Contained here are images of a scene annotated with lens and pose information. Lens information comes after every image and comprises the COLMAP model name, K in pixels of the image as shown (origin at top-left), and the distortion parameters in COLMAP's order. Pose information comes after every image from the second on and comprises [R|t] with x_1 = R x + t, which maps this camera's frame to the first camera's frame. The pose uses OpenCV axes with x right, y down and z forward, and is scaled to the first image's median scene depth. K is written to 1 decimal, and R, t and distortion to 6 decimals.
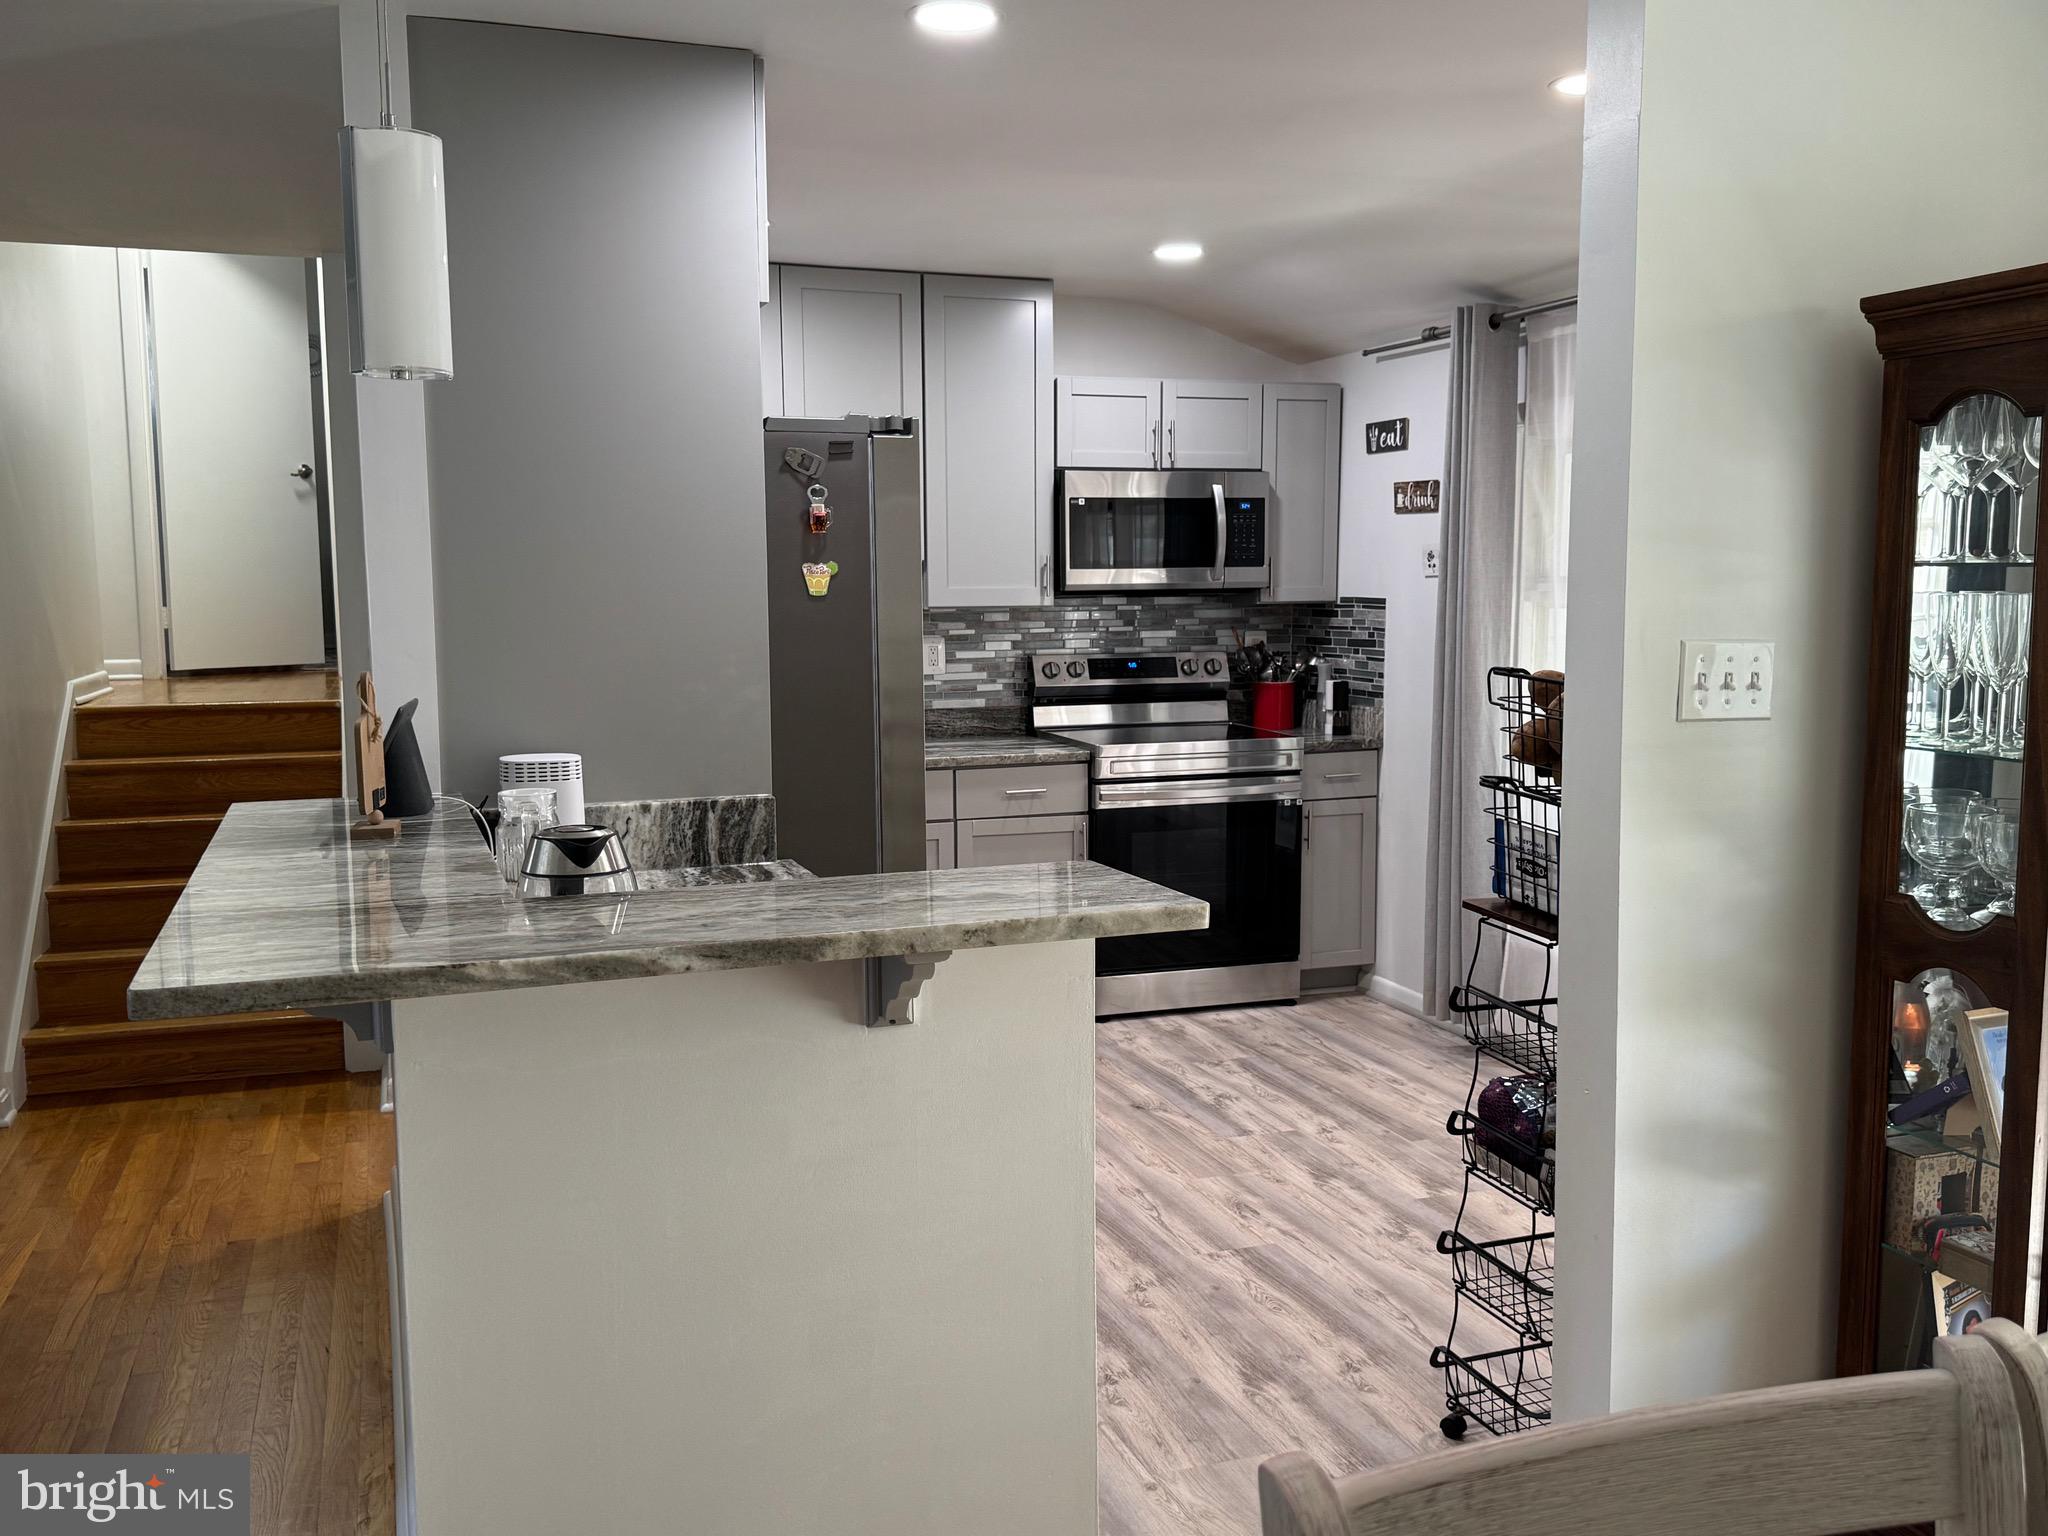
lens RADIAL K [[1759.8, 0, 1021.1], [0, 1759.8, 776.8], [0, 0, 1]] dist [0.112472, -0.188013]
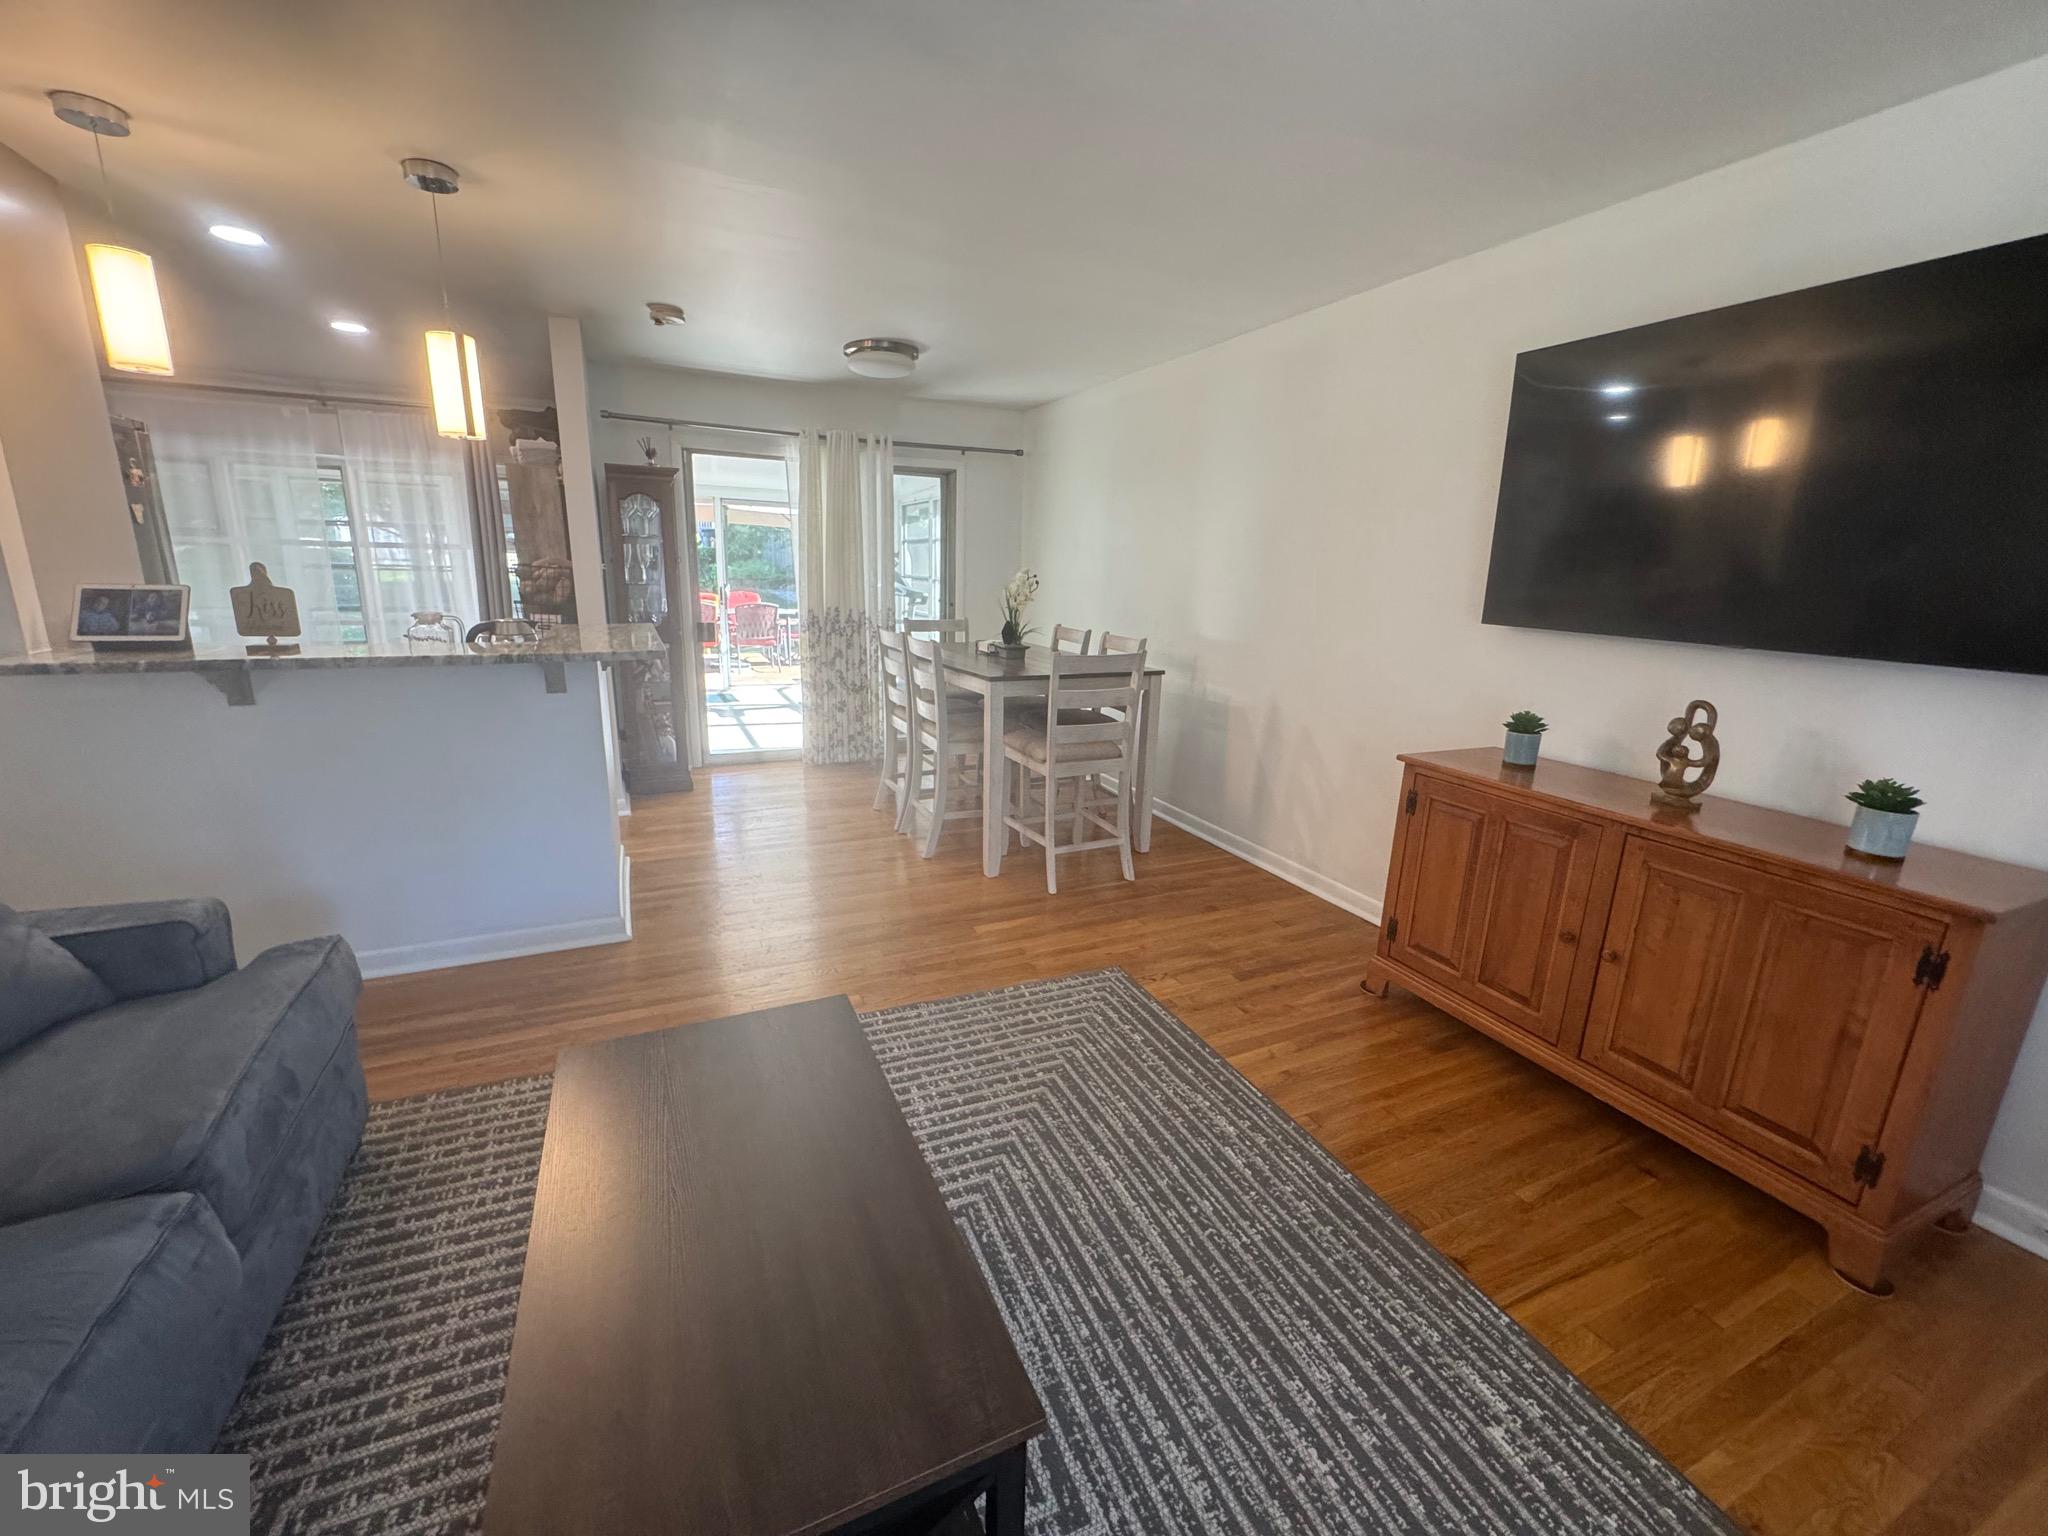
lens RADIAL K [[821.4, 0, 1027.3], [0, 821.4, 762.1], [0, 0, 1]] dist [-0.003070, 0.000329]
pose [[-0.097448, -0.229566, 0.968403, -0.887810], [0.084485, 0.967613, 0.237880, 0.005776], [-0.991648, 0.104996, -0.074897, 0.187535]]
